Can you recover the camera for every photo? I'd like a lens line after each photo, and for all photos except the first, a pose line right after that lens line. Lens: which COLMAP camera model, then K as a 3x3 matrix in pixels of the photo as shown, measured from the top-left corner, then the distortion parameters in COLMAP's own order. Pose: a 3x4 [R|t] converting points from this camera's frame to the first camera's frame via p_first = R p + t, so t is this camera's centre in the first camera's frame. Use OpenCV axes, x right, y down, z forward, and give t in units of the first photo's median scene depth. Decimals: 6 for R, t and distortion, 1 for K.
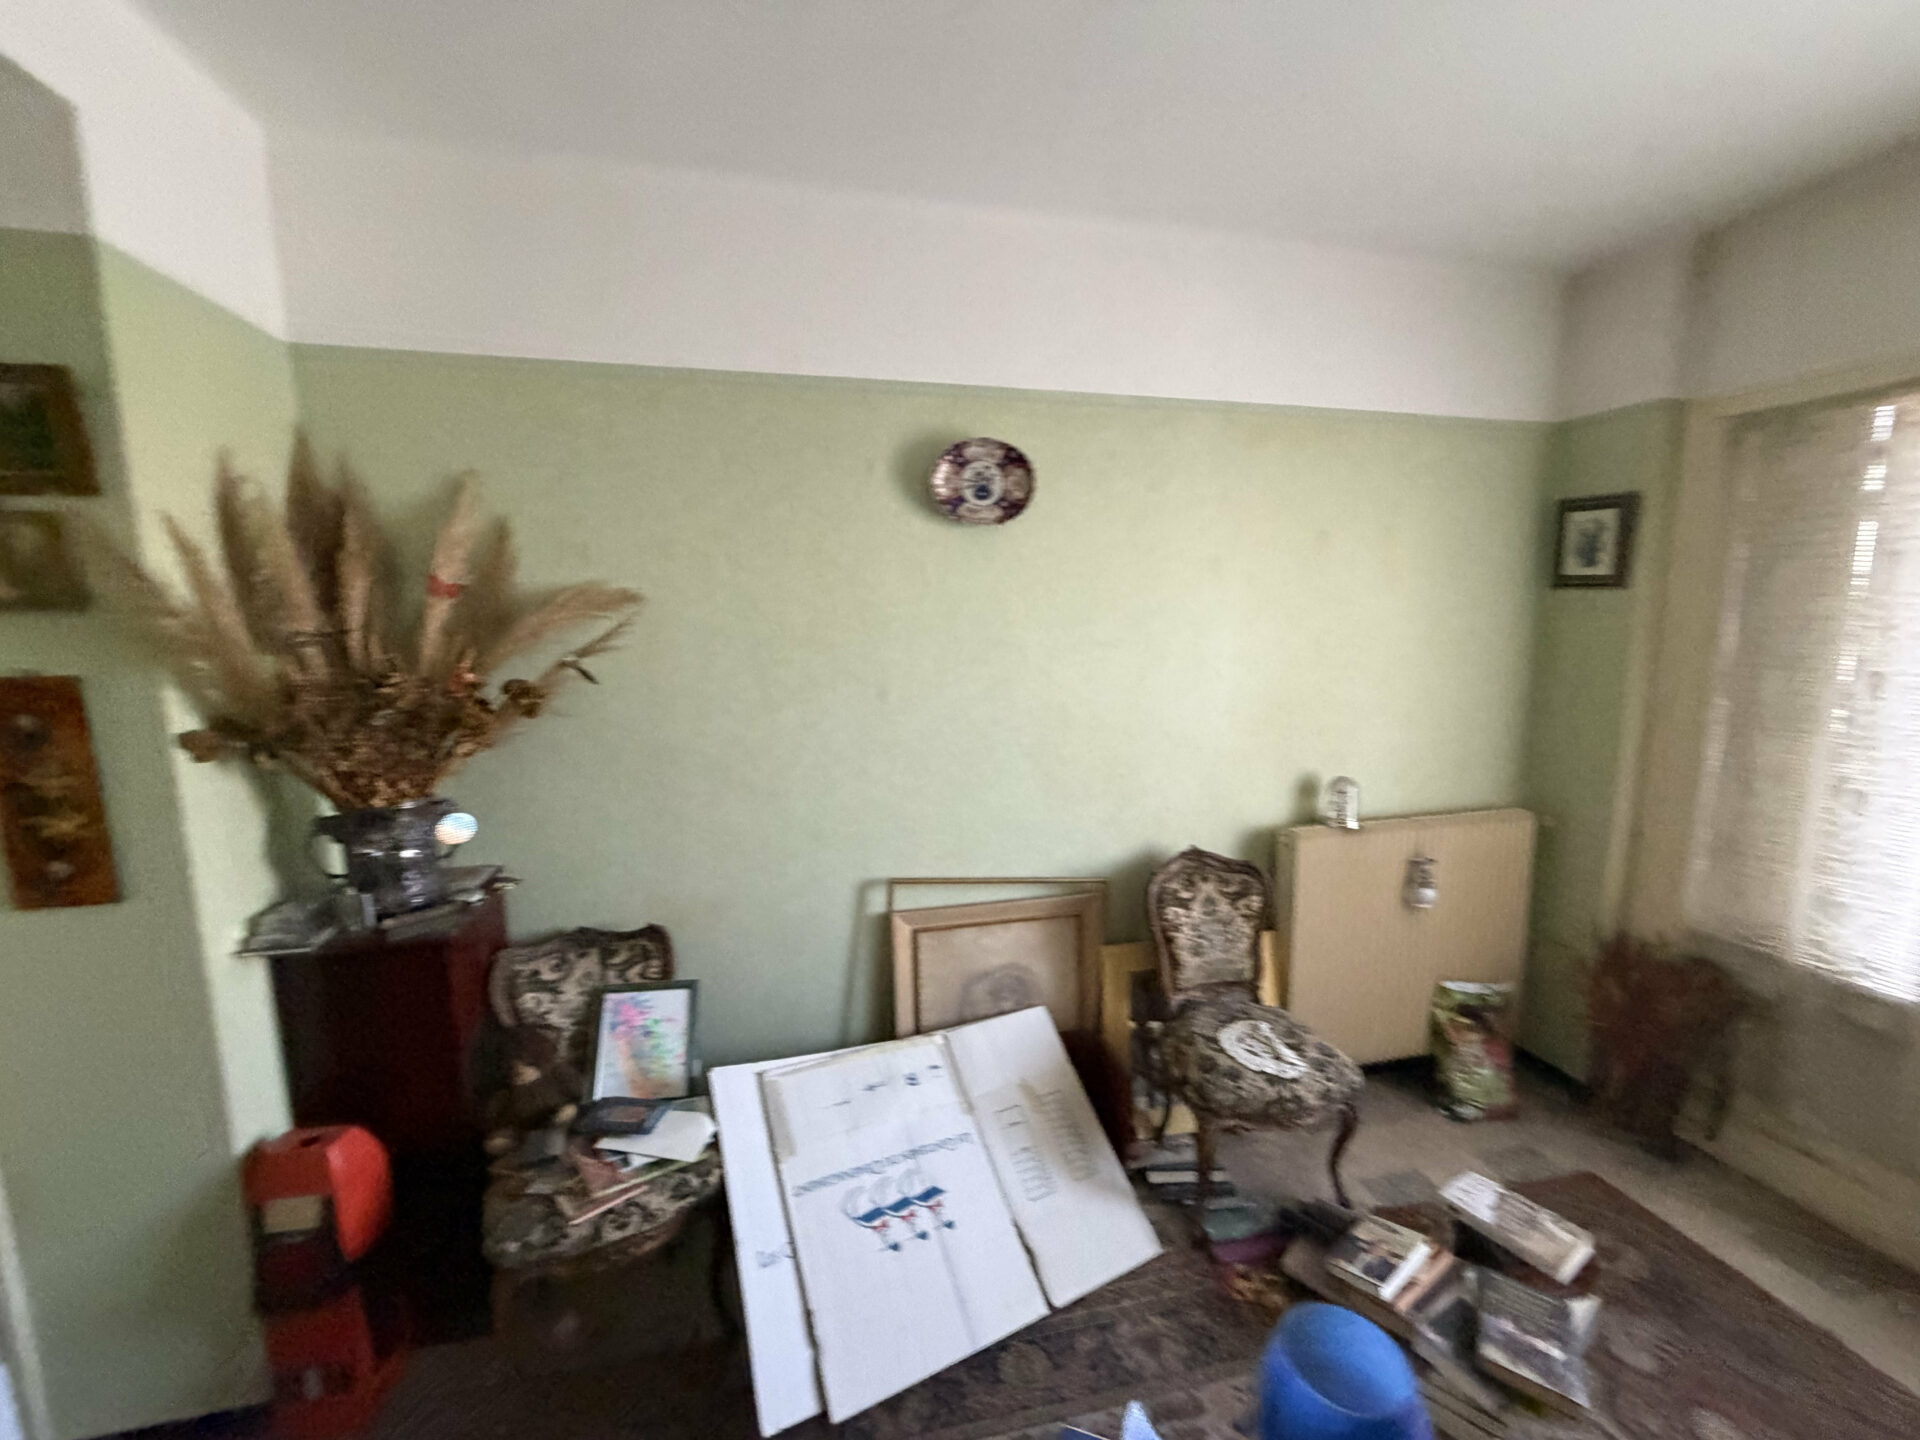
lens RADIAL K [[763.9, 0, 954.9], [0, 763.9, 719.8], [0, 0, 1]] dist [-0.000004, -0.000322]
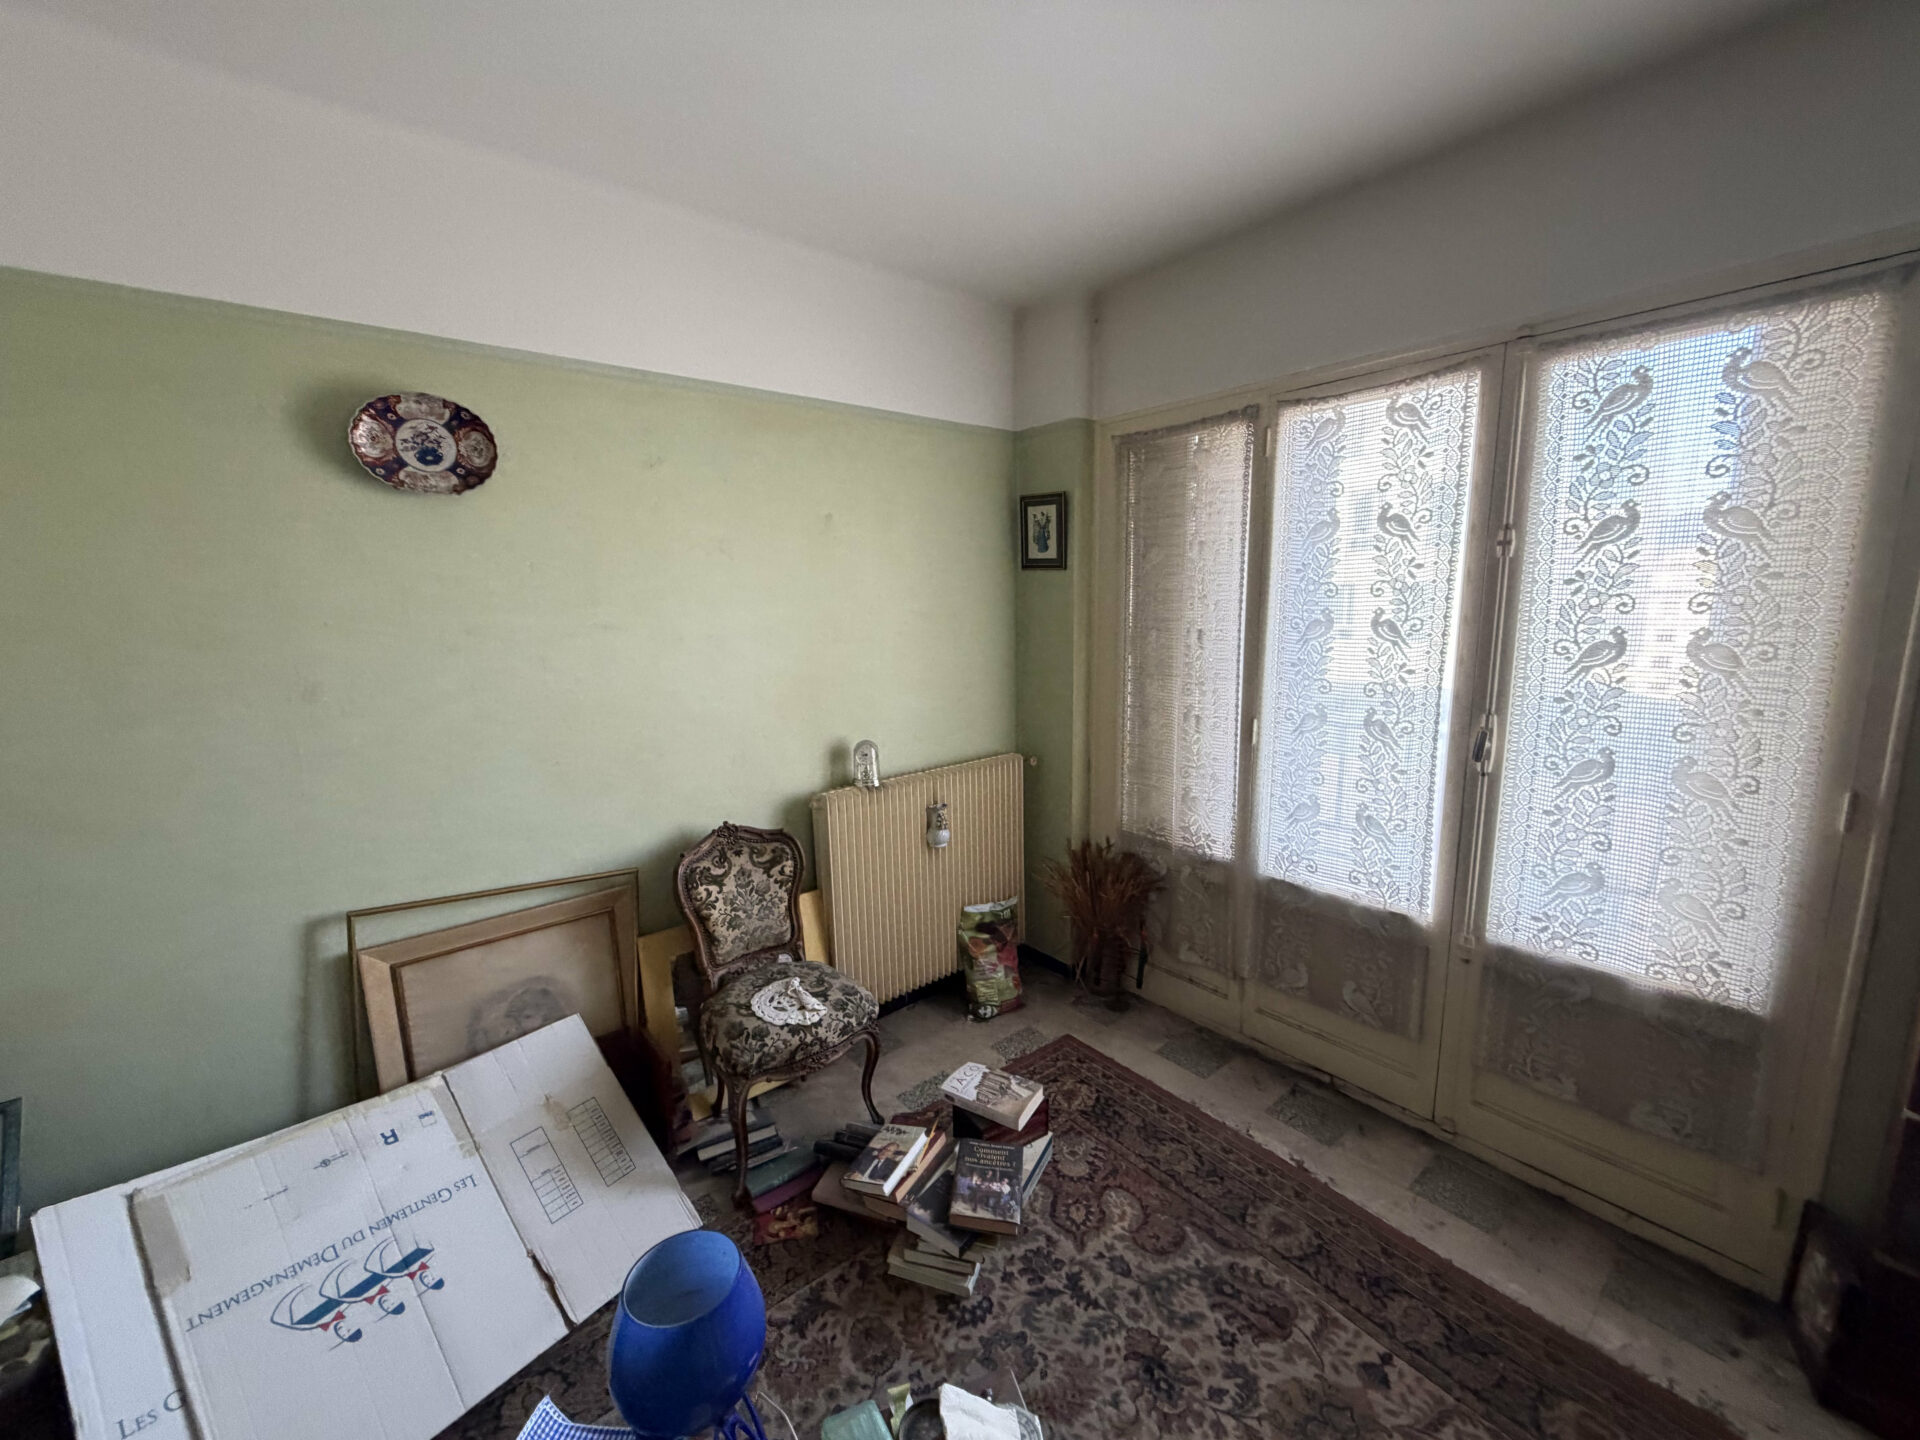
lens RADIAL K [[763.9, 0, 958.5], [0, 763.9, 719.9], [0, 0, 1]] dist [-0.000004, -0.000322]
pose [[0.895871, -0.083252, 0.436446, 0.173126], [0.073766, 0.996526, 0.038670, 0.013998], [-0.438148, -0.002448, 0.898899, -0.053384]]
